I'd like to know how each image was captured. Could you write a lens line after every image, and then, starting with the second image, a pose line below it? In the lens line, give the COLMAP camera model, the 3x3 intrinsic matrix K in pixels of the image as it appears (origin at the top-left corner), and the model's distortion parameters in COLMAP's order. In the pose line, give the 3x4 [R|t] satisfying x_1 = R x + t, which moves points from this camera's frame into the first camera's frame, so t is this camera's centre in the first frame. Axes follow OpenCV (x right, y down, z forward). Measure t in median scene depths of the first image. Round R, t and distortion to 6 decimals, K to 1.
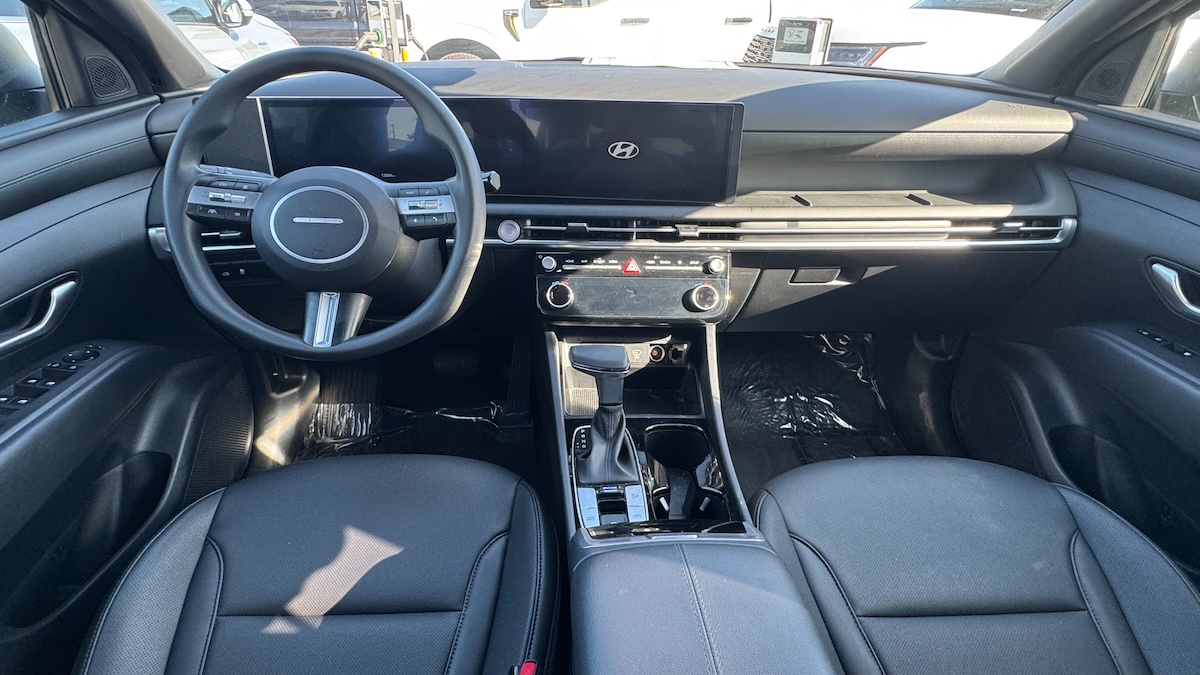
lens RADIAL K [[602.9, 0, 600.0], [0, 602.9, 337.5], [0, 0, 1]] dist [-0.002406, -0.000300]
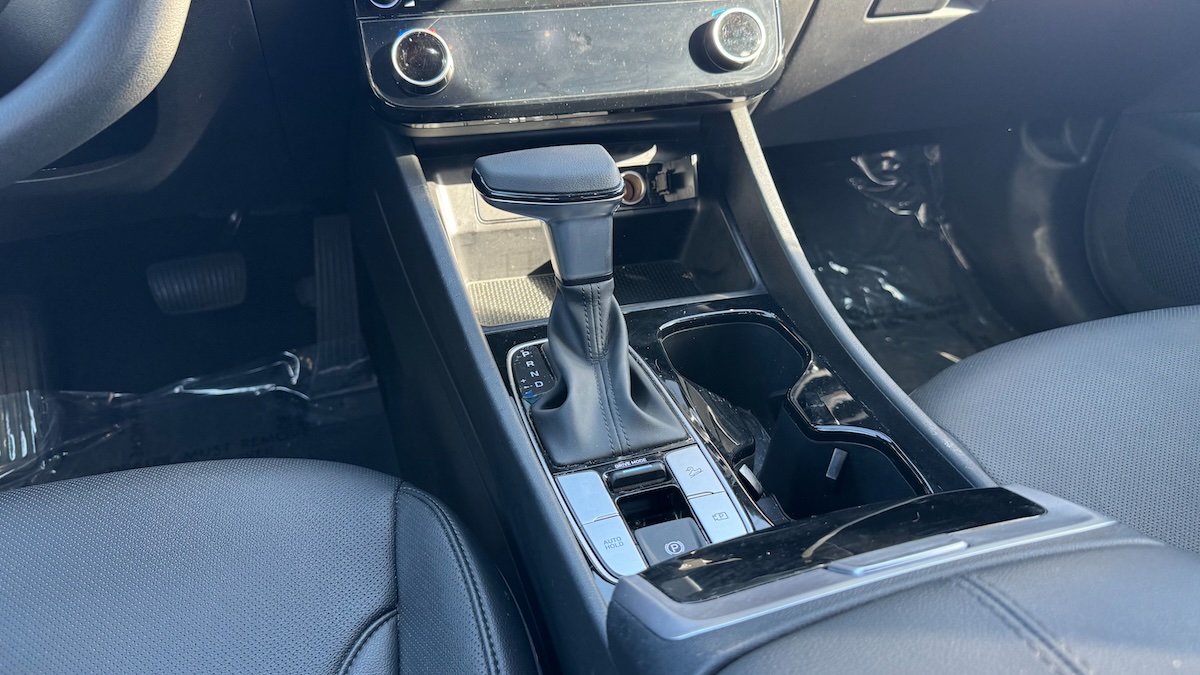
lens RADIAL K [[848.6, 0, 600.0], [0, 848.6, 337.5], [0, 0, 1]] dist [0.109638, -0.178439]
pose [[0.971495, -0.142703, 0.189295, -0.087614], [0.125017, 0.986861, 0.102349, 0.080937], [-0.201413, -0.075766, 0.976572, 0.351805]]
